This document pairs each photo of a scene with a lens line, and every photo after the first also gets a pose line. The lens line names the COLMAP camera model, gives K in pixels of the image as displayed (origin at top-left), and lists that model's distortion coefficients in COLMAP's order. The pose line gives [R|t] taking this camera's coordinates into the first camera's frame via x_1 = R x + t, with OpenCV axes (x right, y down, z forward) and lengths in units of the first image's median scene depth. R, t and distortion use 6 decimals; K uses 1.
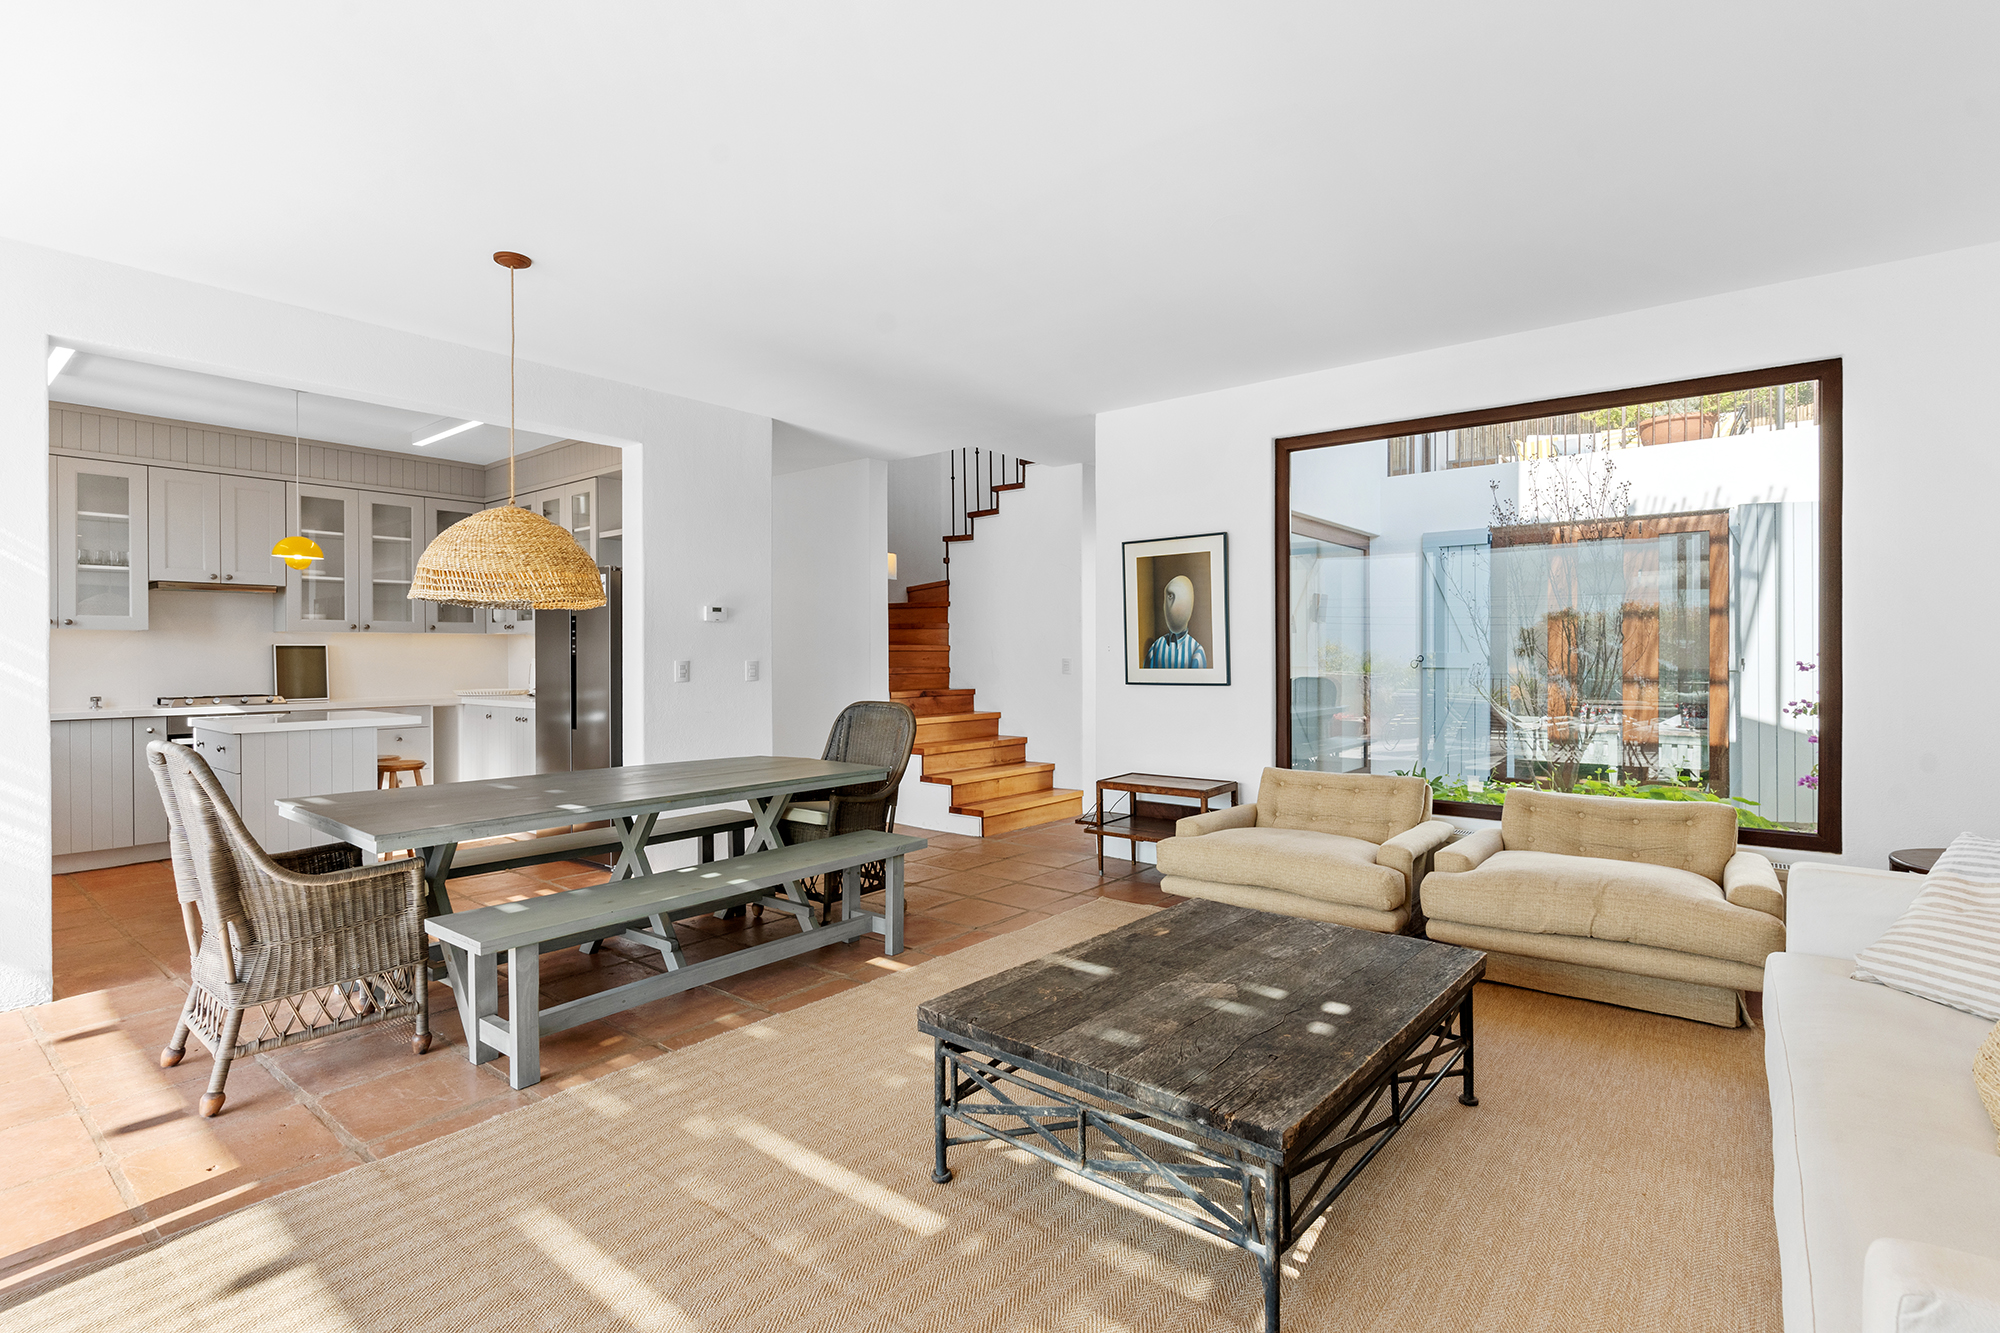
lens RADIAL K [[943.0, 0, 1005.3], [0, 943.0, 659.3], [0, 0, 1]] dist [0.001528, 0.001370]
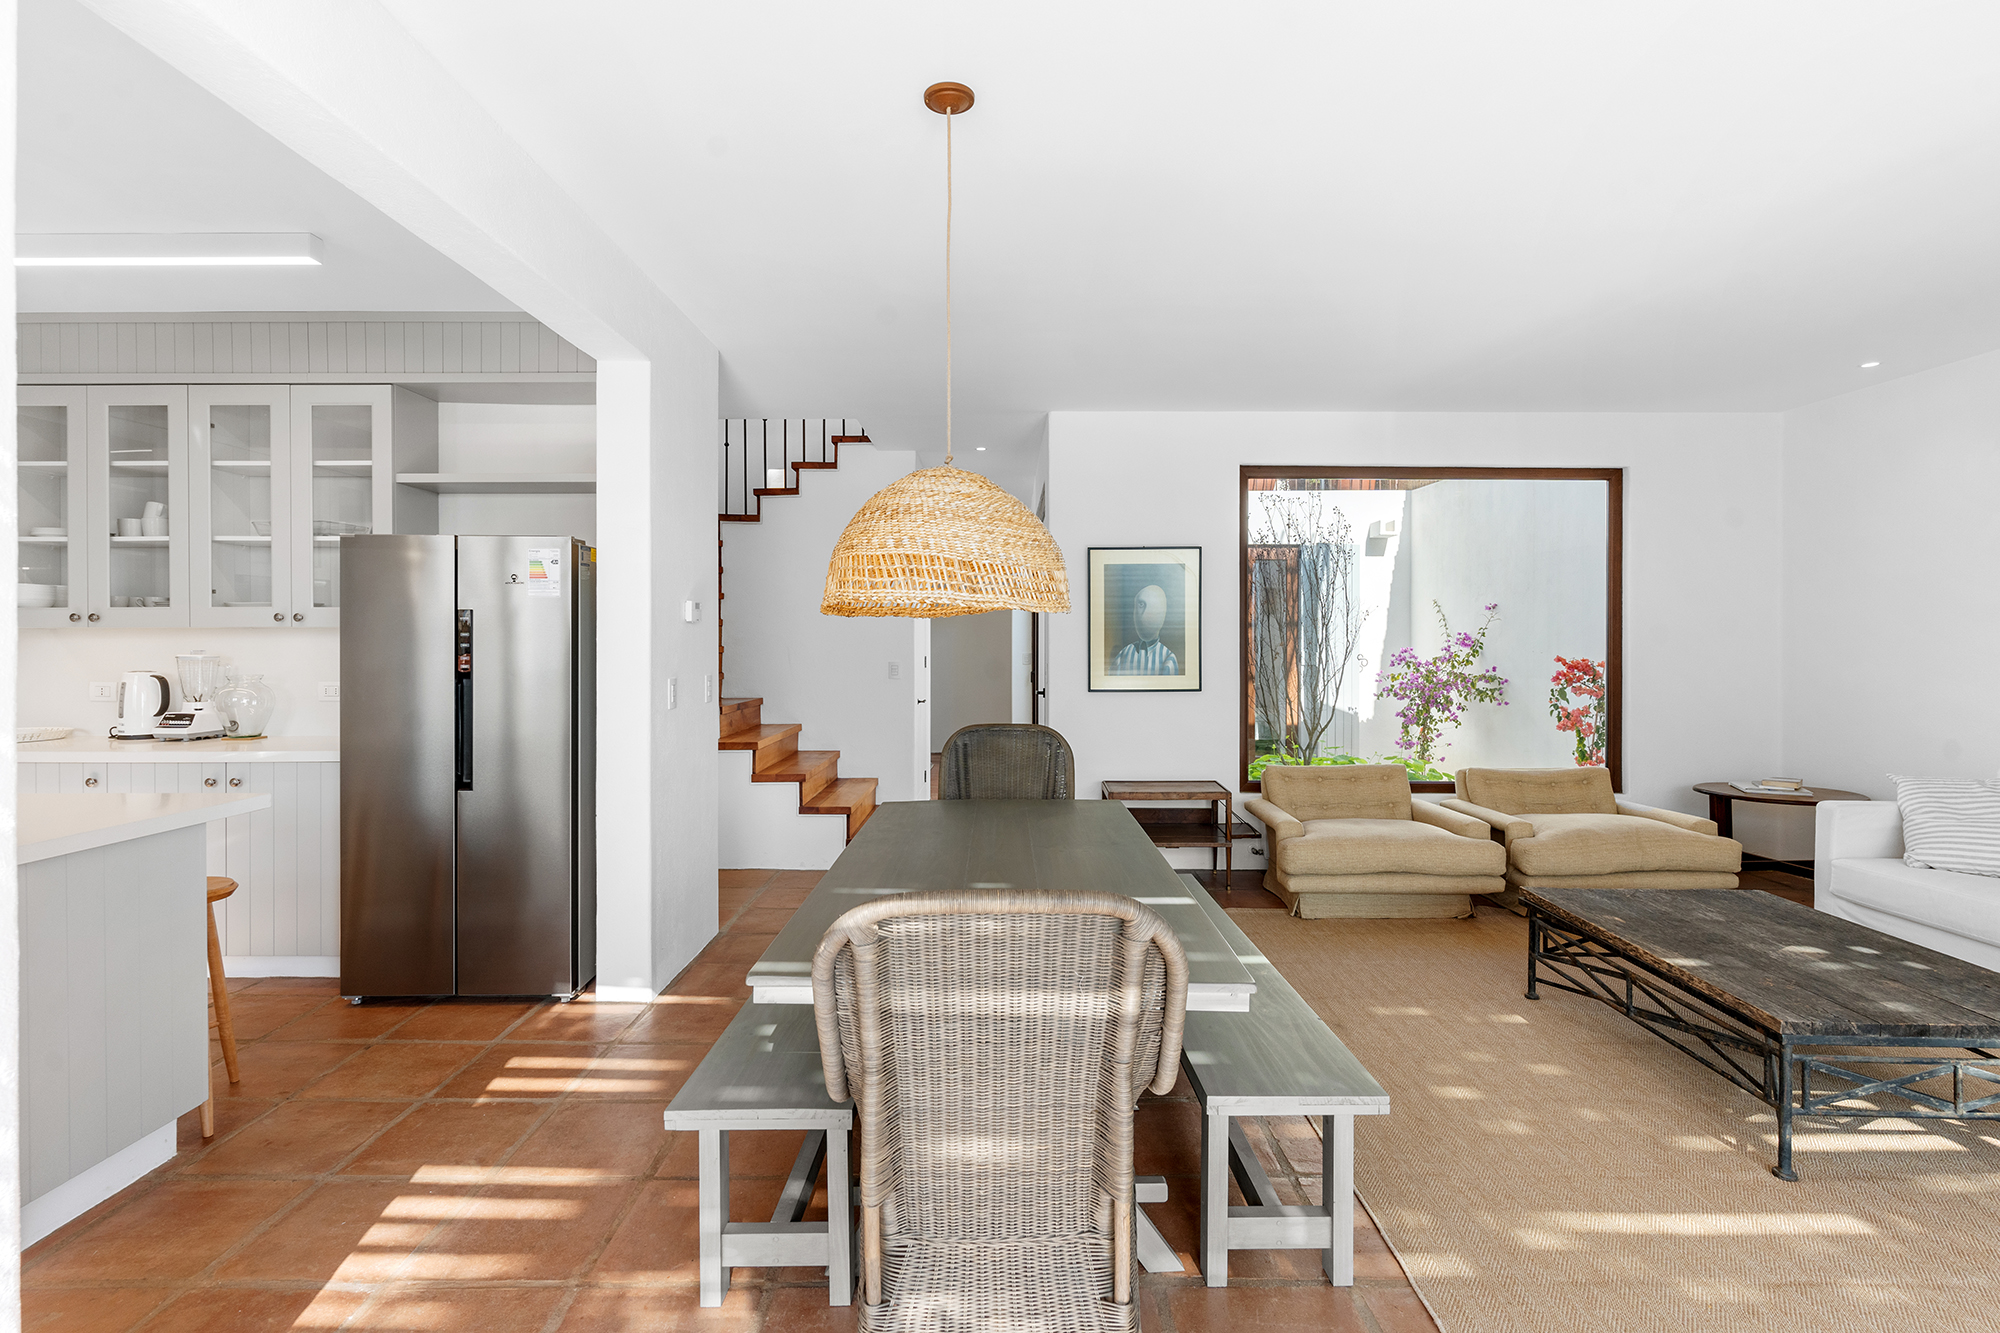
lens RADIAL K [[949.6, 0, 999.9], [0, 949.6, 640.3], [0, 0, 1]] dist [0.000598, 0.000351]
pose [[0.780998, 0.002968, 0.624526, -0.596139], [0.000441, 0.999986, -0.005305, -0.023188], [-0.624533, 0.004419, 0.780986, 0.298809]]
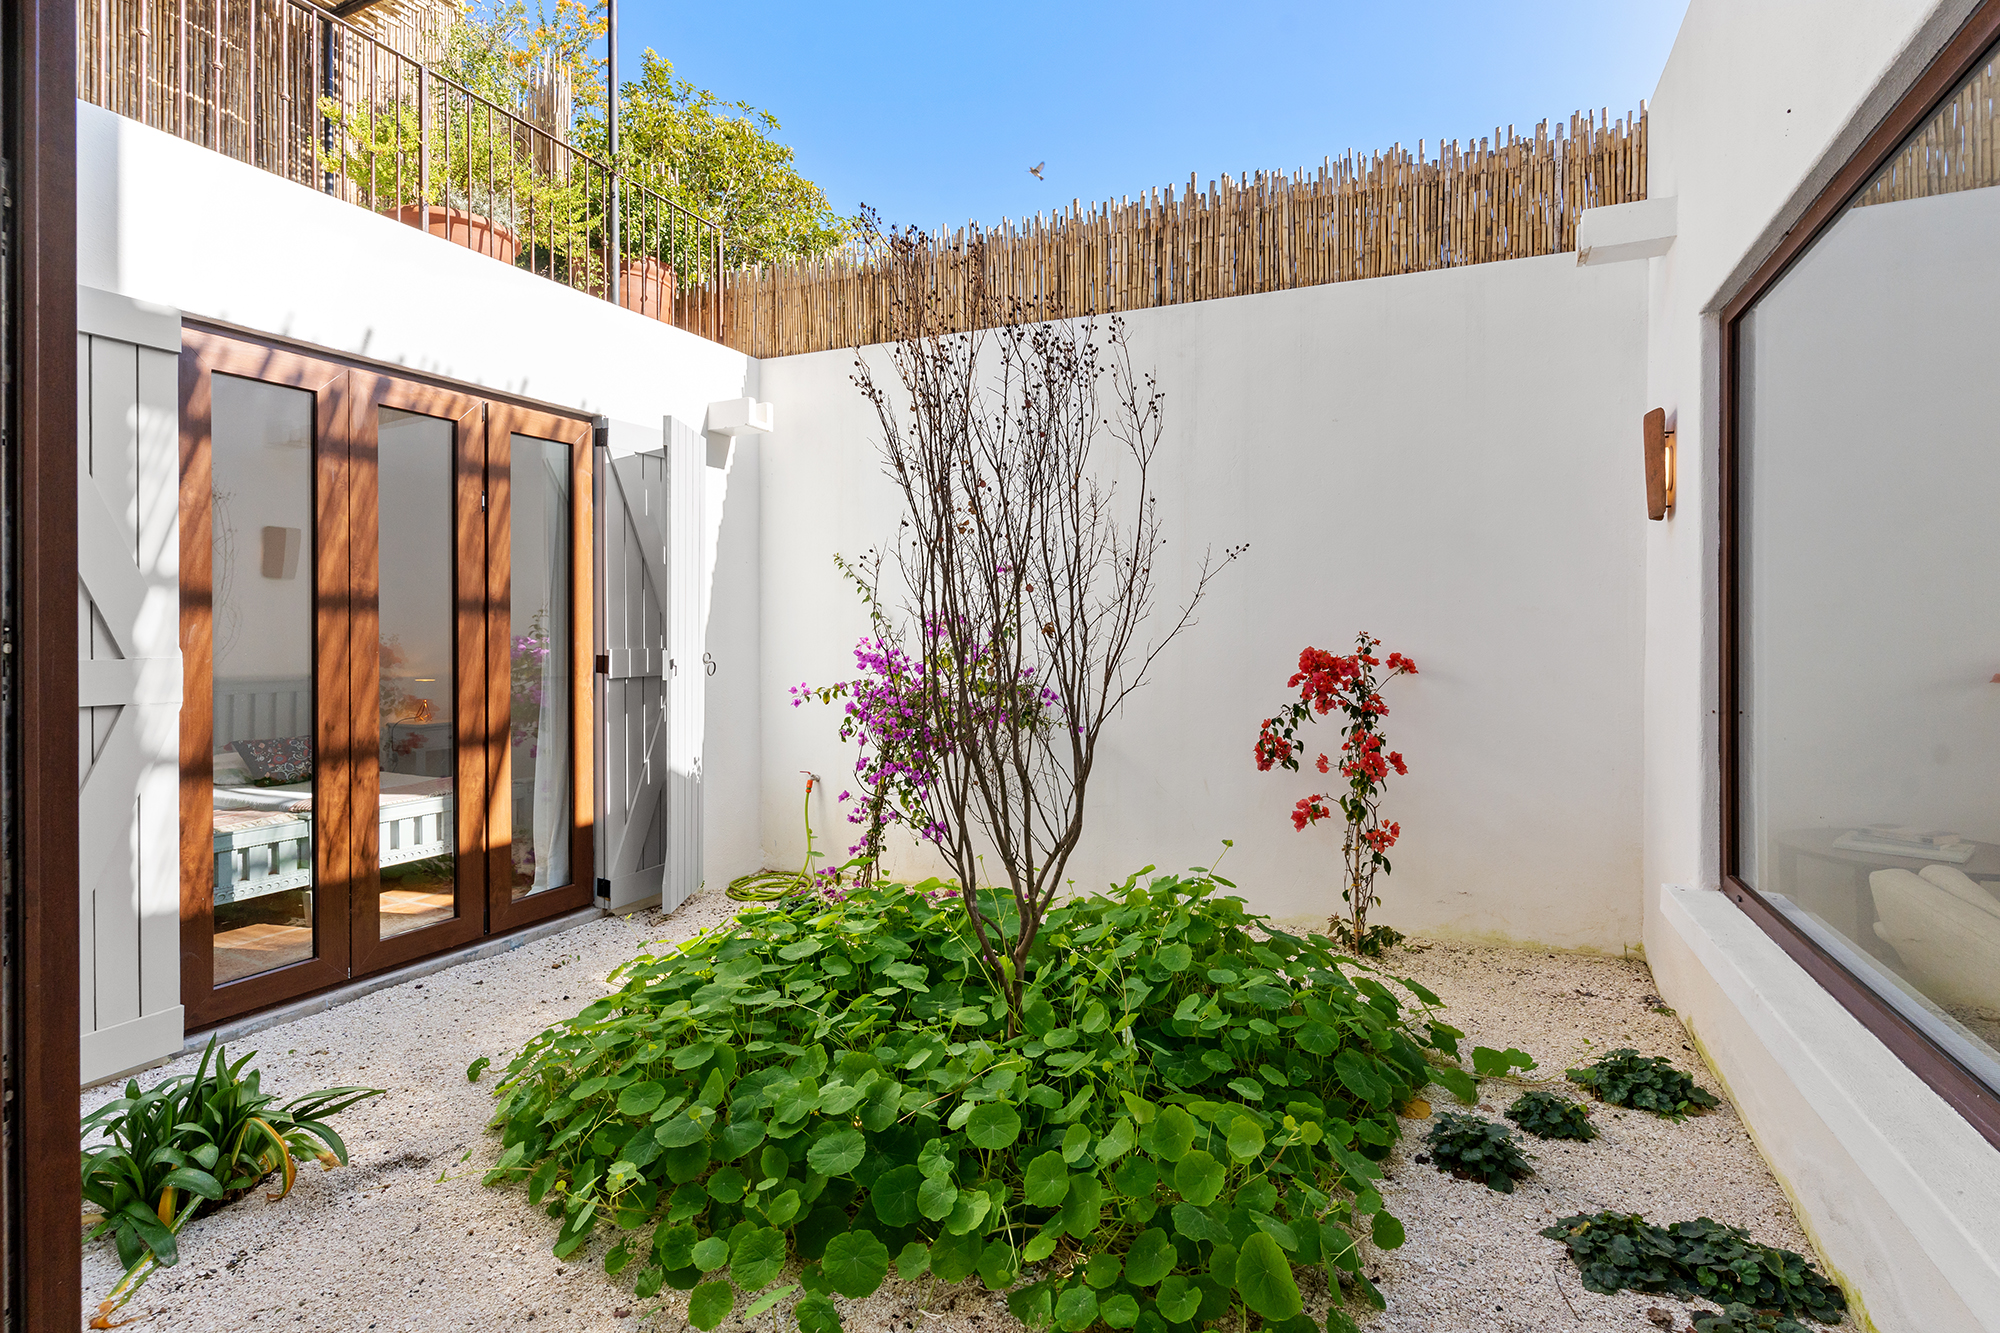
lens RADIAL K [[959.3, 0, 1004.3], [0, 959.3, 632.9], [0, 0, 1]] dist [0.000452, -0.001859]
pose [[-0.235405, -0.002568, 0.971894, 0.124383], [0.006711, 0.999968, 0.004268, -0.025392], [-0.971874, 0.007527, -0.235380, 1.273780]]
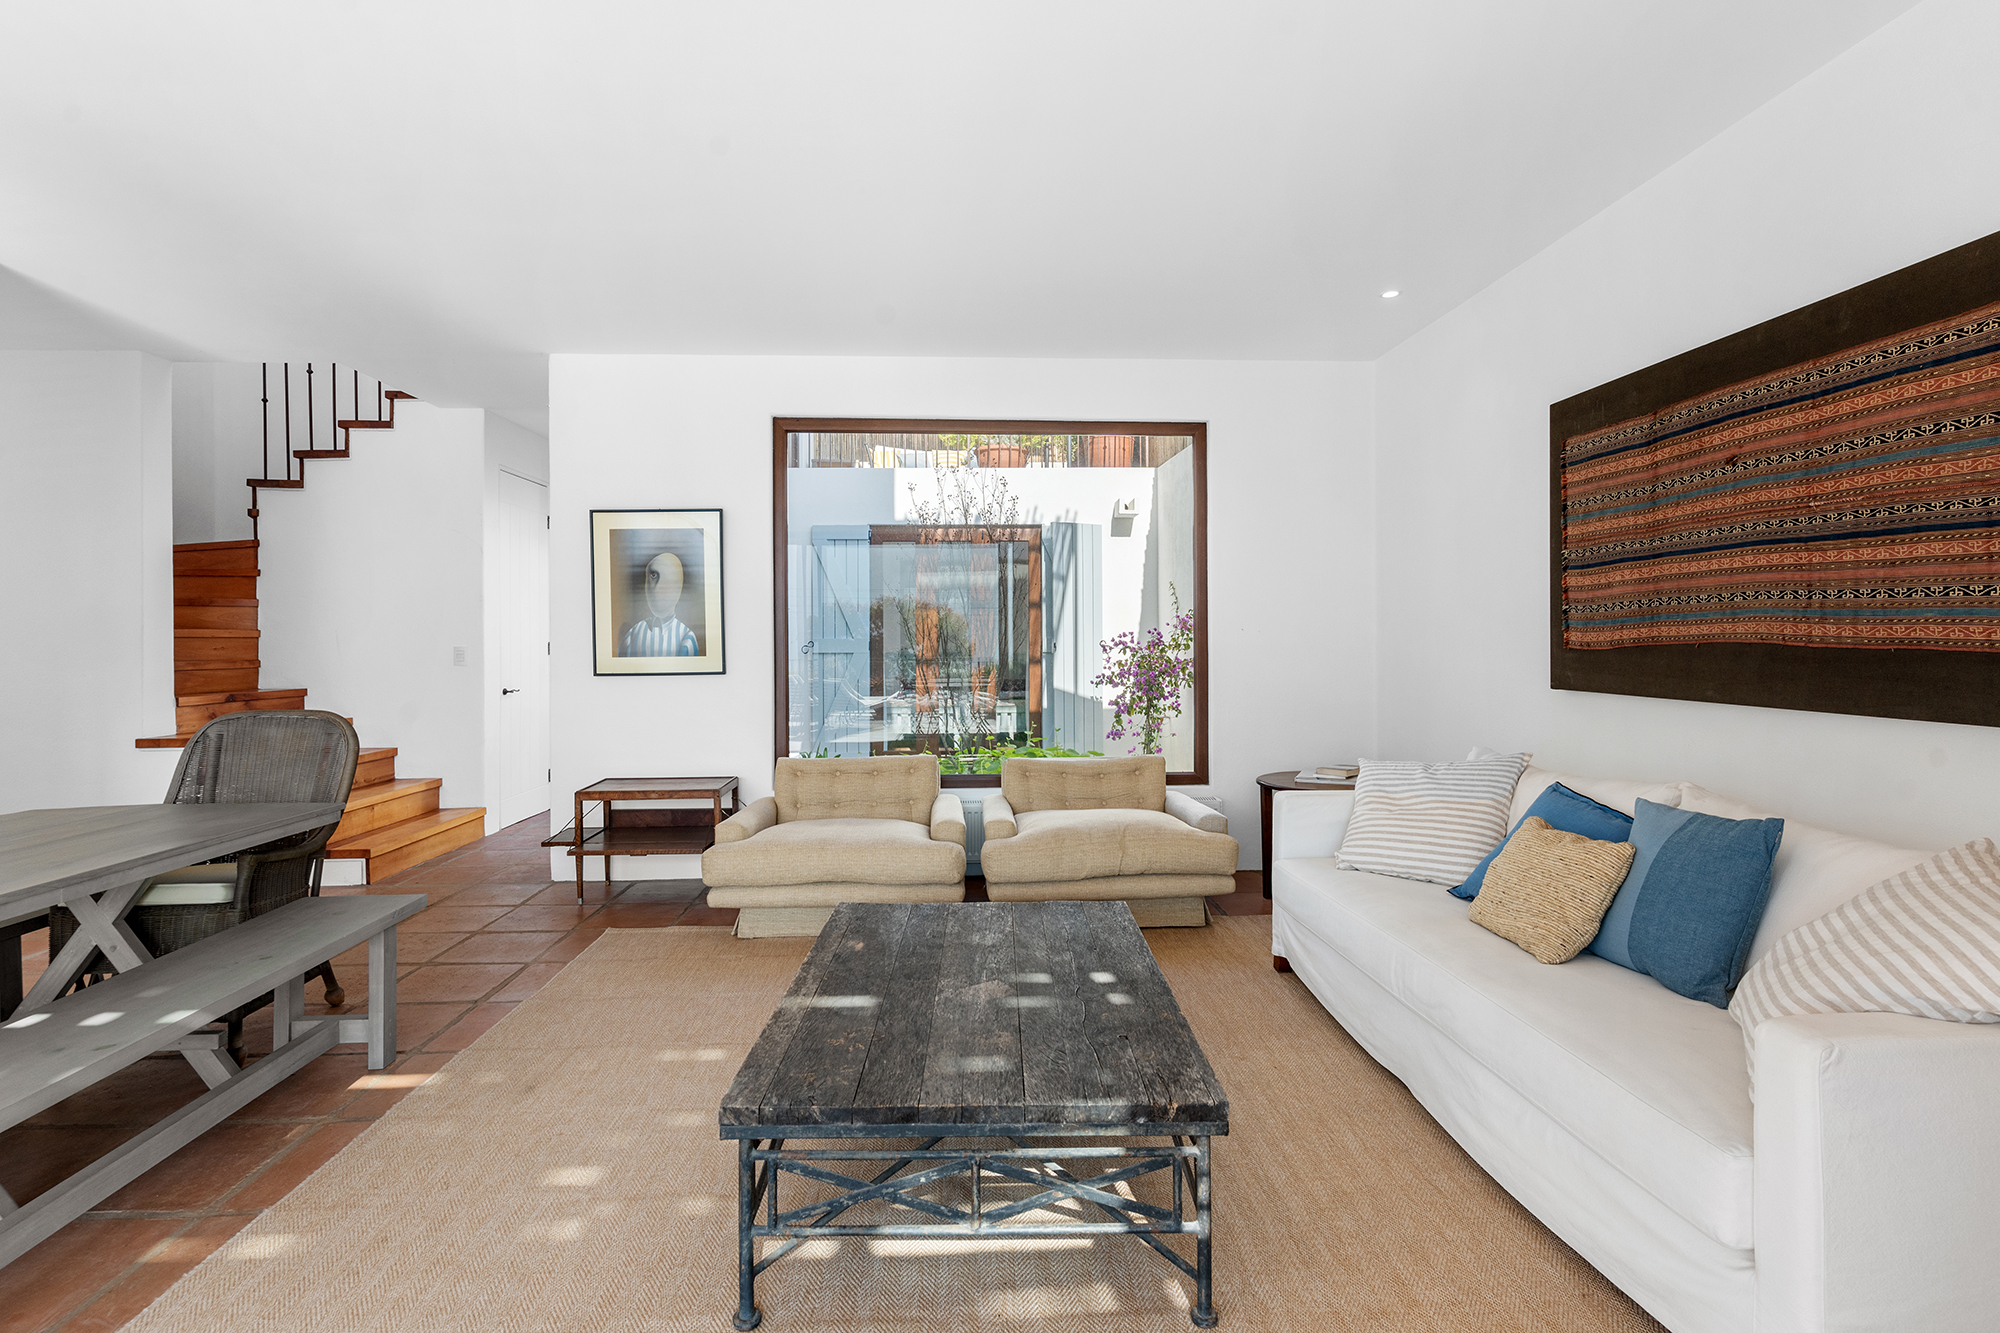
lens RADIAL K [[949.6, 0, 999.9], [0, 949.6, 640.3], [0, 0, 1]] dist [0.000598, 0.000351]
pose [[0.751313, -0.003103, 0.659939, -0.173700], [0.007114, 0.999969, -0.003396, -0.000424], [-0.659907, 0.007246, 0.751312, 0.114540]]
